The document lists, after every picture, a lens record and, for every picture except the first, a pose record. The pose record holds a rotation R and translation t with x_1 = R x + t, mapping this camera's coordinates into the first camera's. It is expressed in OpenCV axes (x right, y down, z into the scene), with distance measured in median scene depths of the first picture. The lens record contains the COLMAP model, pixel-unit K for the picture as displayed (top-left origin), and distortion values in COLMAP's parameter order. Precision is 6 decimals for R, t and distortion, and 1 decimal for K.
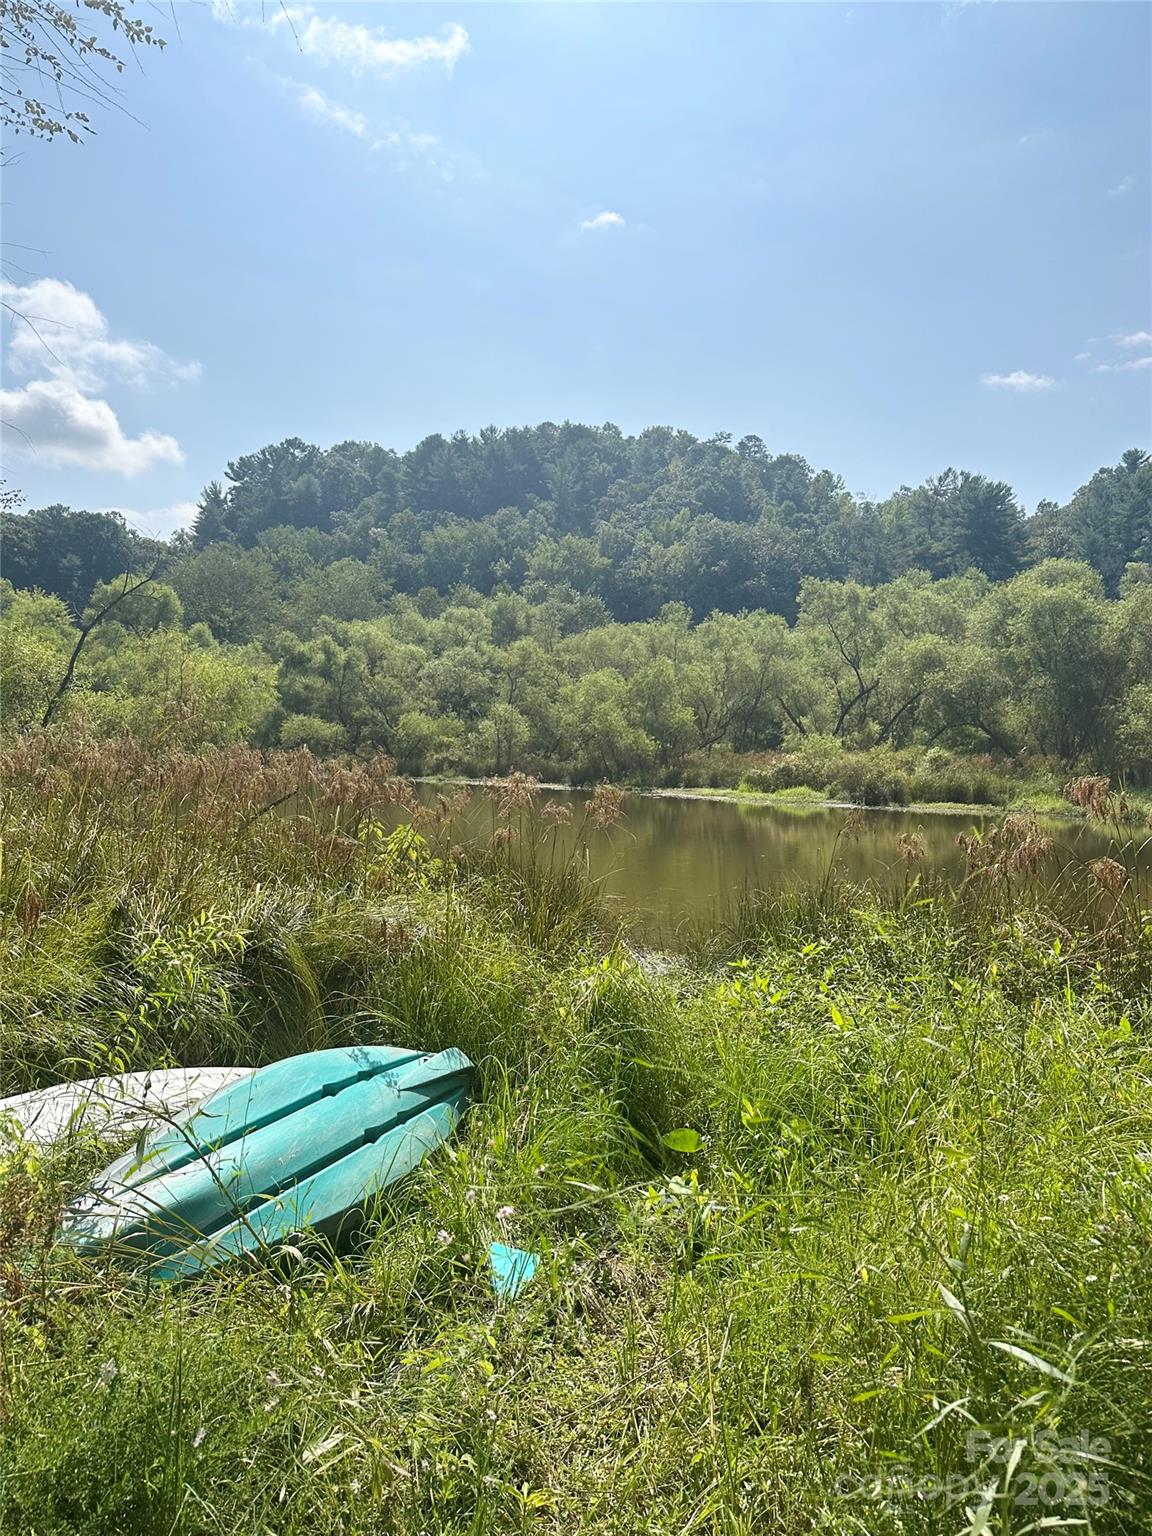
lens RADIAL K [[1062.3, 0, 565.0], [0, 1062.3, 766.1], [0, 0, 1]] dist [0.013451, -0.013546]
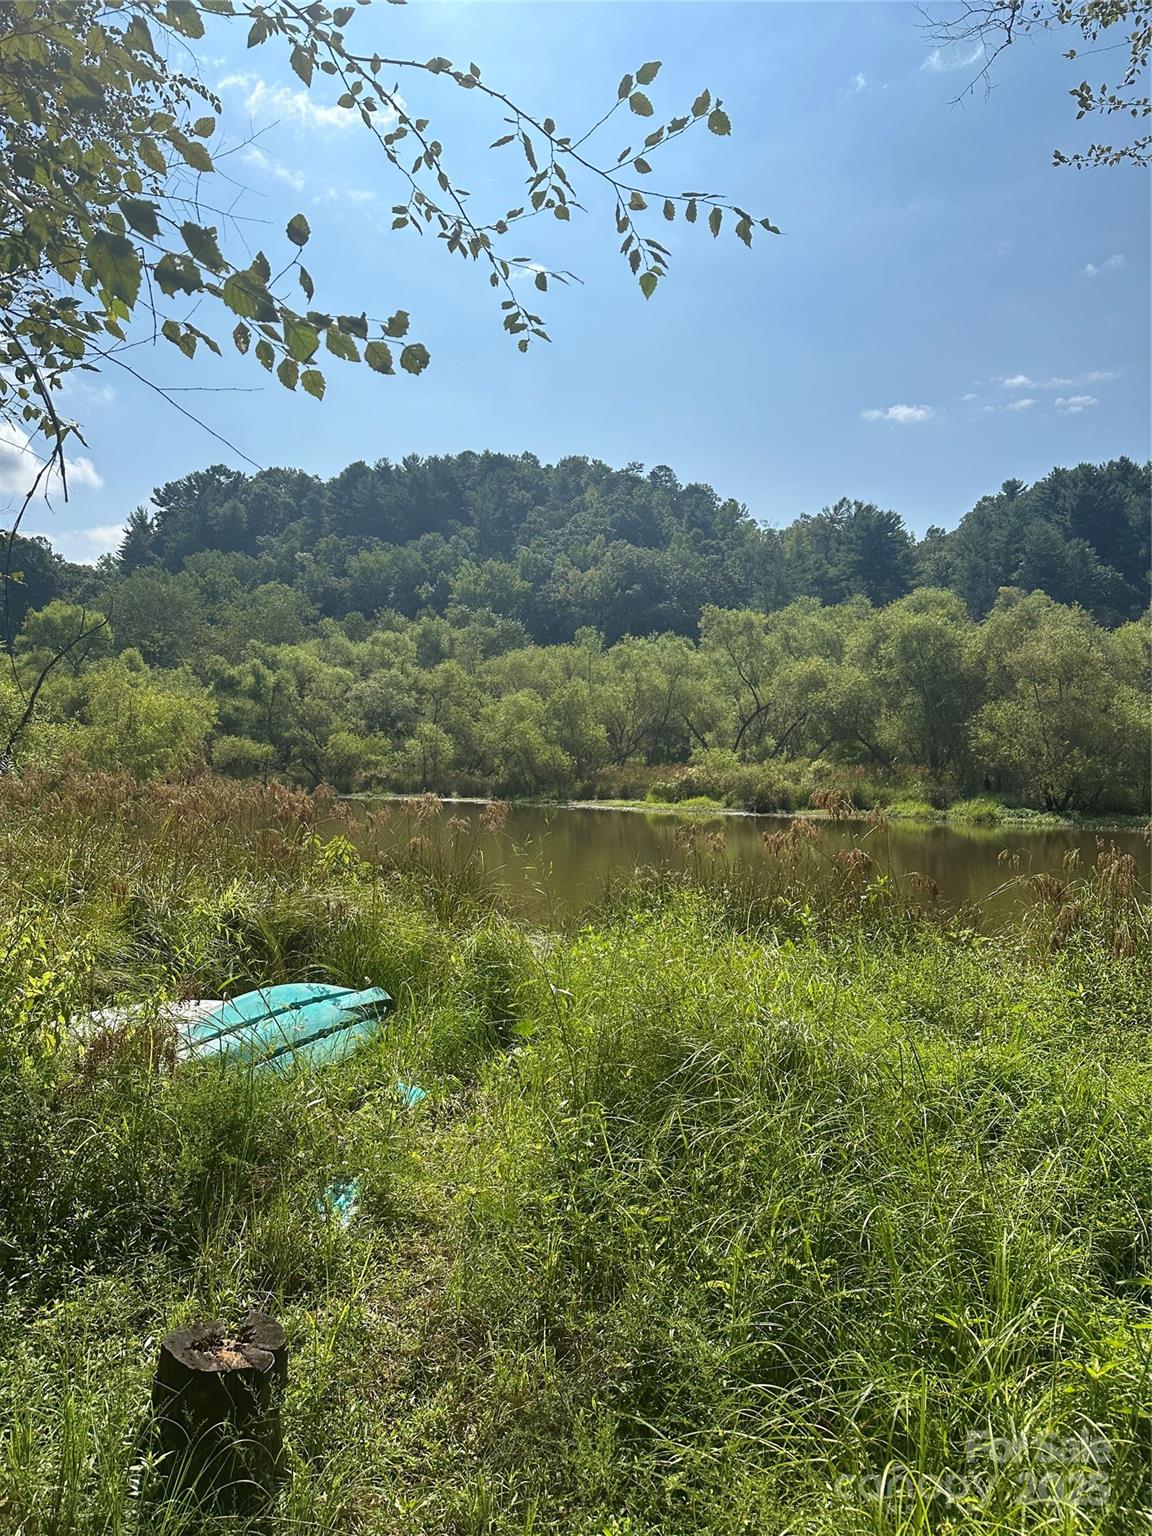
lens RADIAL K [[1062.3, 0, 581.9], [0, 1062.3, 773.0], [0, 0, 1]] dist [0.013451, -0.013546]
pose [[0.996641, -0.015693, 0.080376, 0.008867], [0.016109, 0.999860, -0.004521, -0.002013], [-0.080294, 0.005800, 0.996754, -0.069268]]
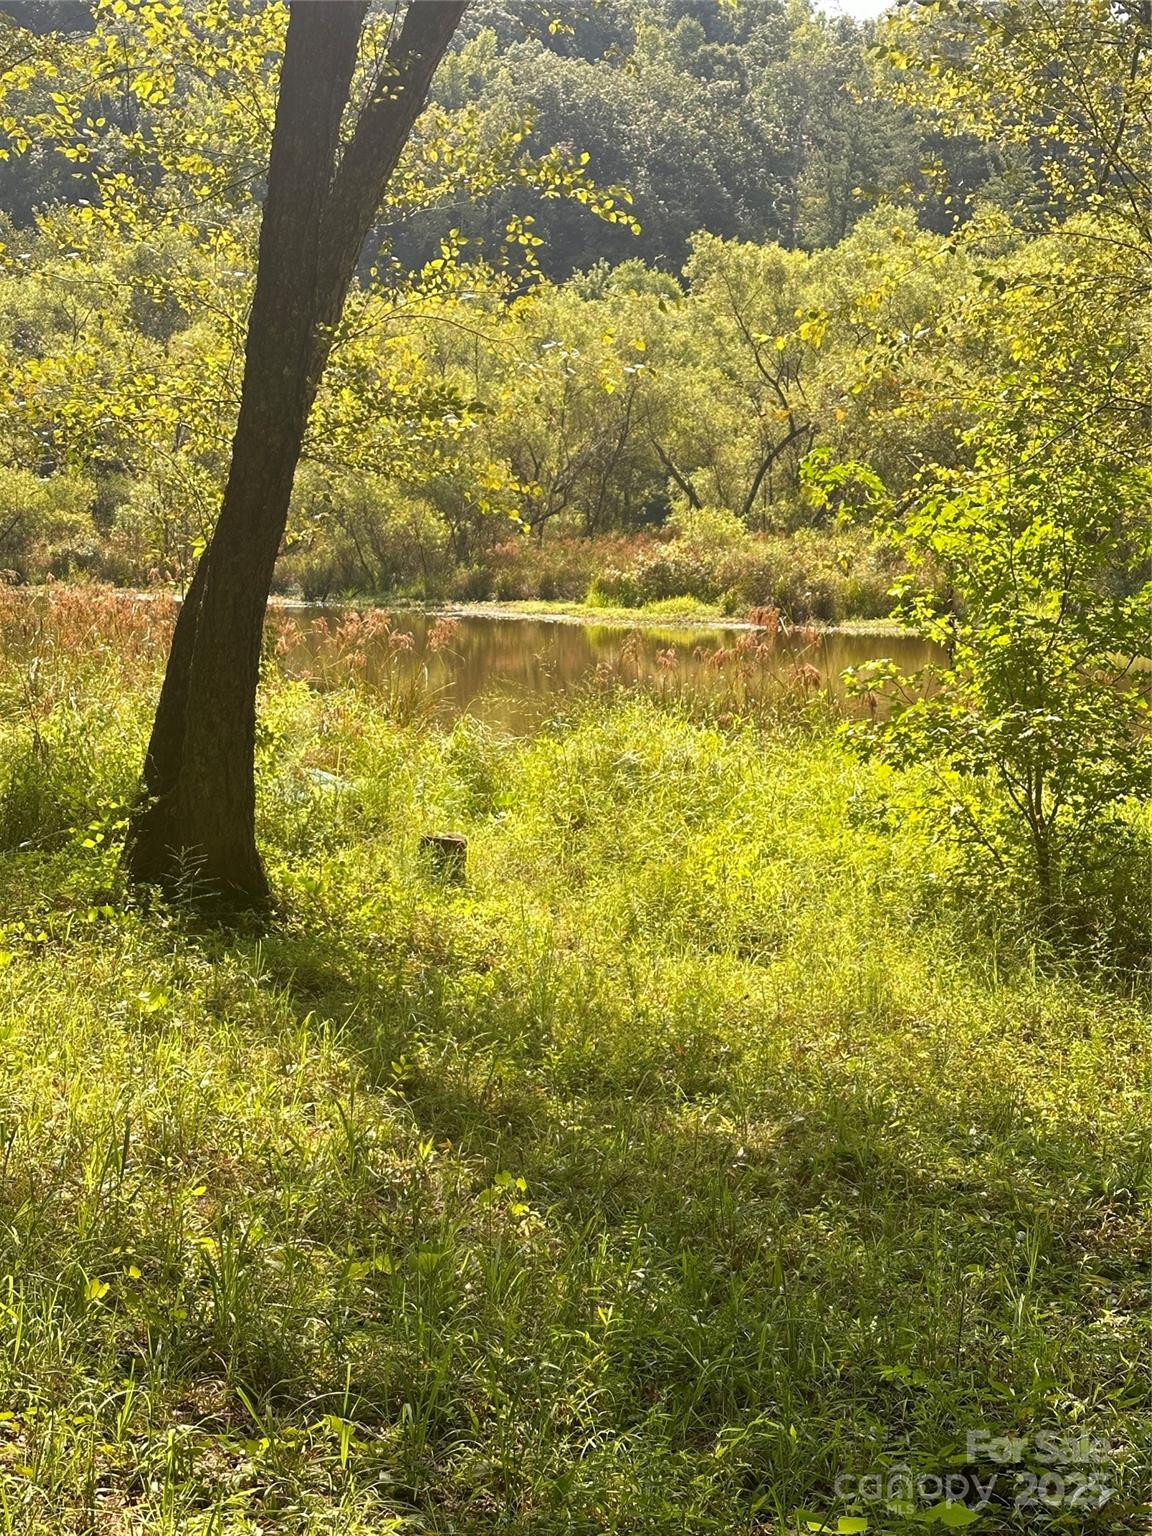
lens RADIAL K [[2789.8, 0, 572.3], [0, 2789.8, 769.5], [0, 0, 1]] dist [0.347358, 0.000000]
pose [[0.989913, -0.026780, 0.139120, -0.060717], [0.014484, 0.995957, 0.088659, -0.021363], [-0.140932, -0.085750, 0.986299, -0.508133]]
